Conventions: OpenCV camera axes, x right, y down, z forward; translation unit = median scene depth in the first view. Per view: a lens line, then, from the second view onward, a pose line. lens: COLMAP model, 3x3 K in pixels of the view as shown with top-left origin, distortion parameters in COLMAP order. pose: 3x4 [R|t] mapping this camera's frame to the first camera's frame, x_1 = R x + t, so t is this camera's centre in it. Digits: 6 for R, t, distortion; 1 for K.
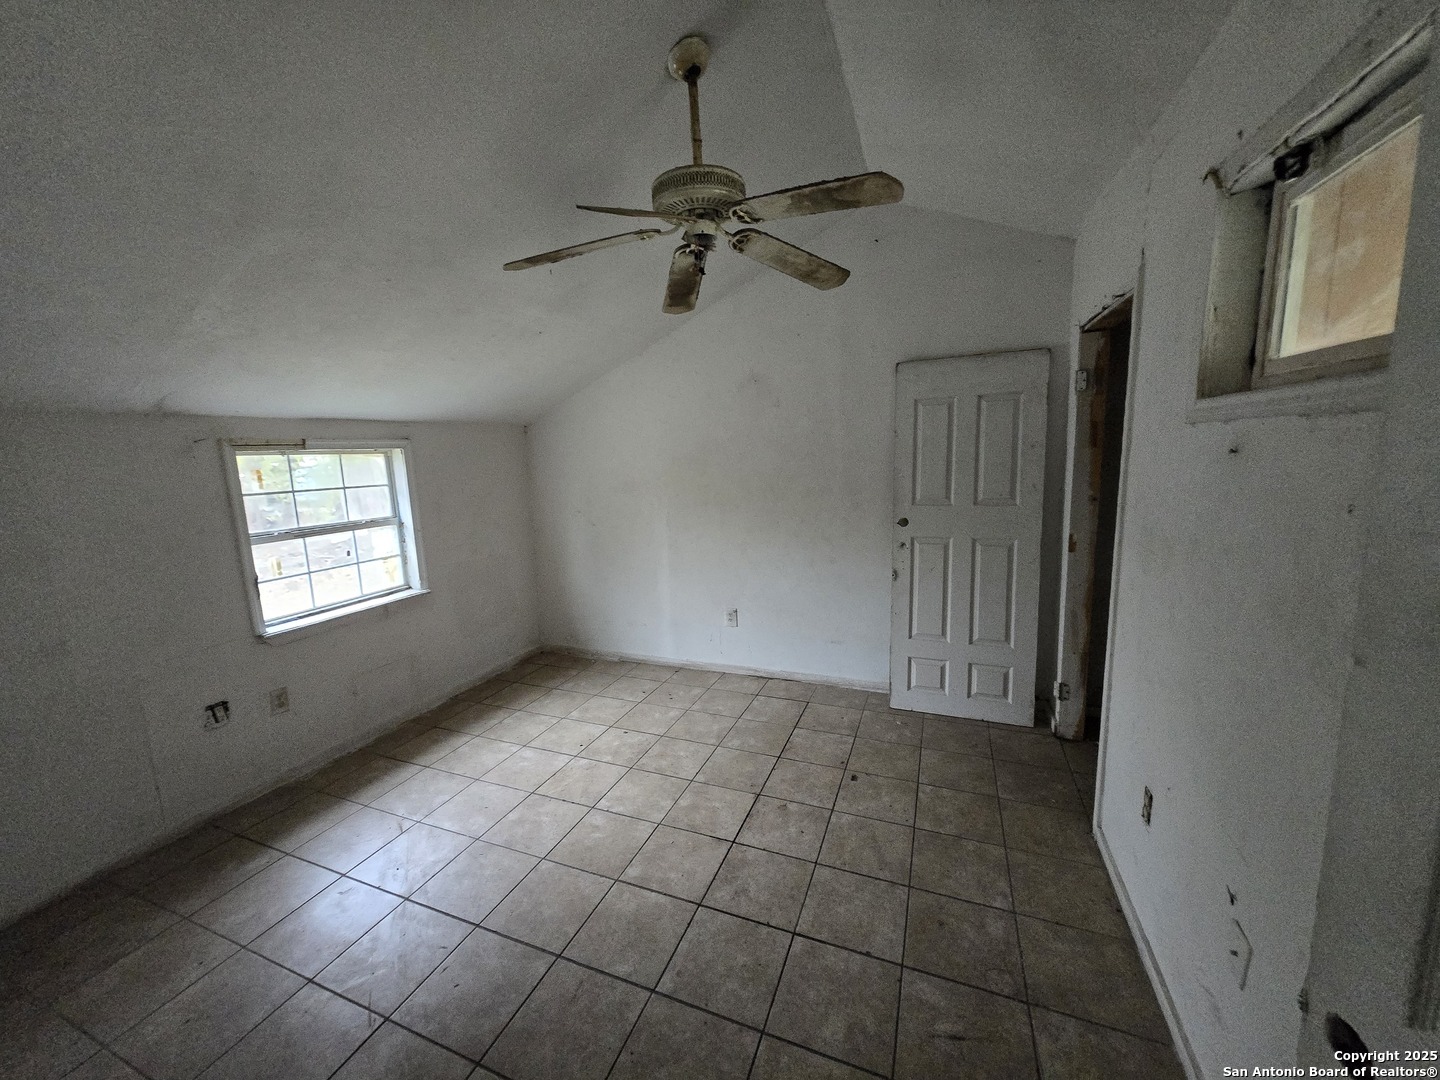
lens RADIAL K [[557.1, 0, 713.4], [0, 557.1, 538.2], [0, 0, 1]] dist [0.008008, -0.003900]
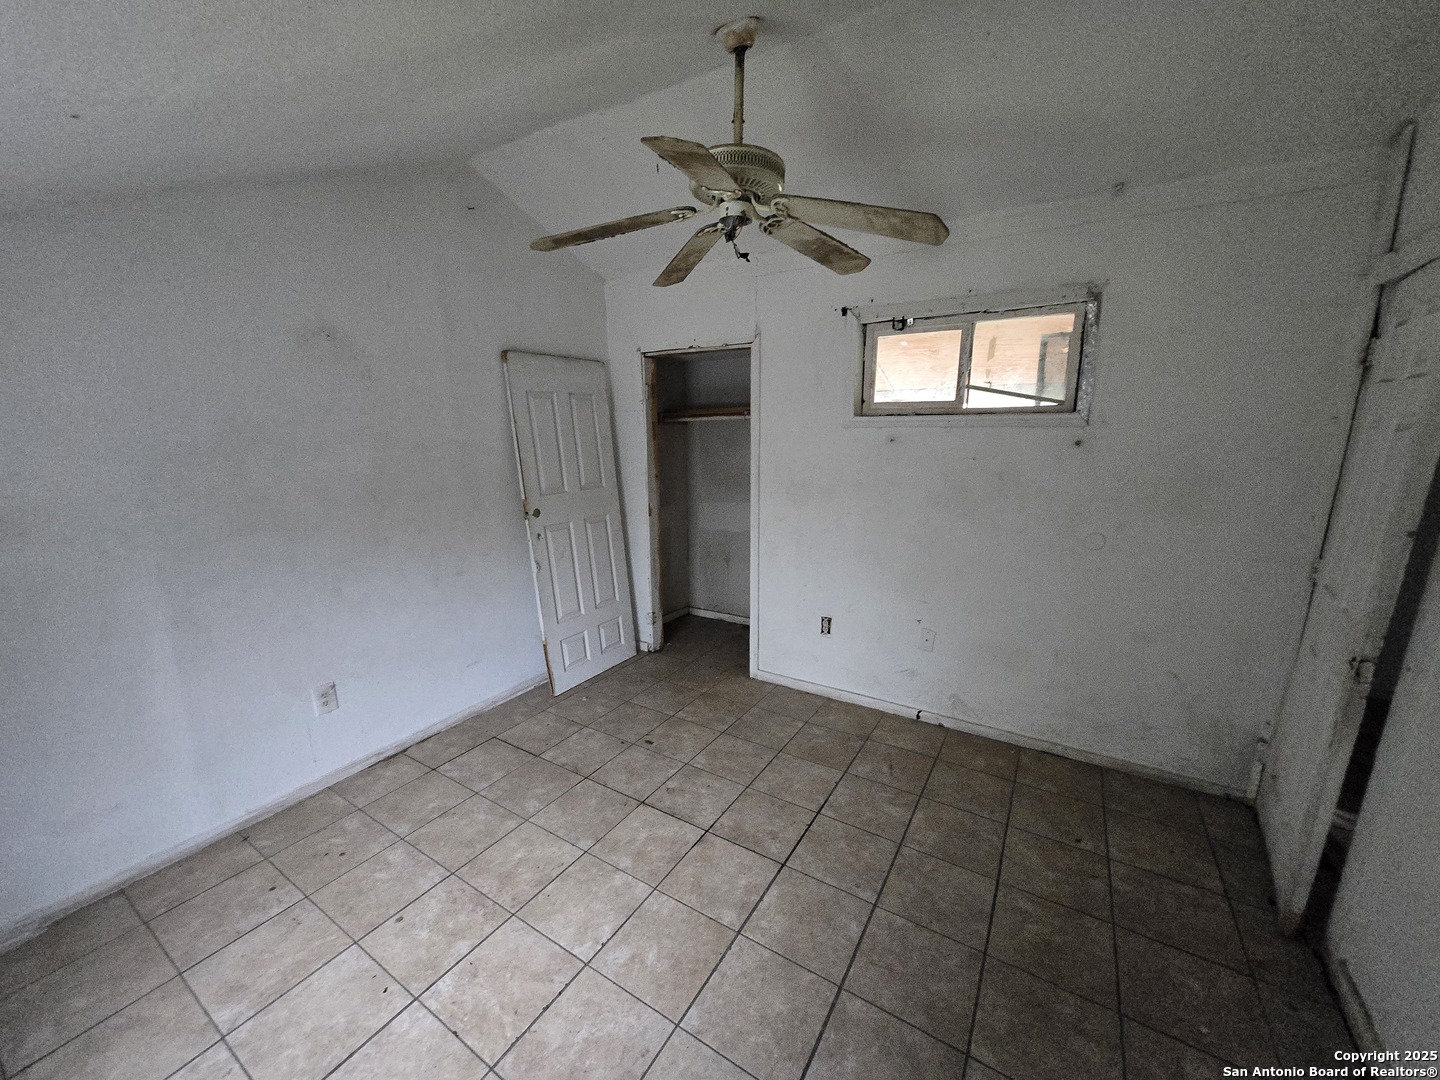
lens RADIAL K [[557.1, 0, 713.4], [0, 557.1, 538.2], [0, 0, 1]] dist [0.008008, -0.003900]
pose [[0.186437, -0.159446, 0.969442, -0.679075], [0.154604, 0.979210, 0.131320, -0.078645], [-0.970226, 0.125397, 0.207212, 0.575197]]
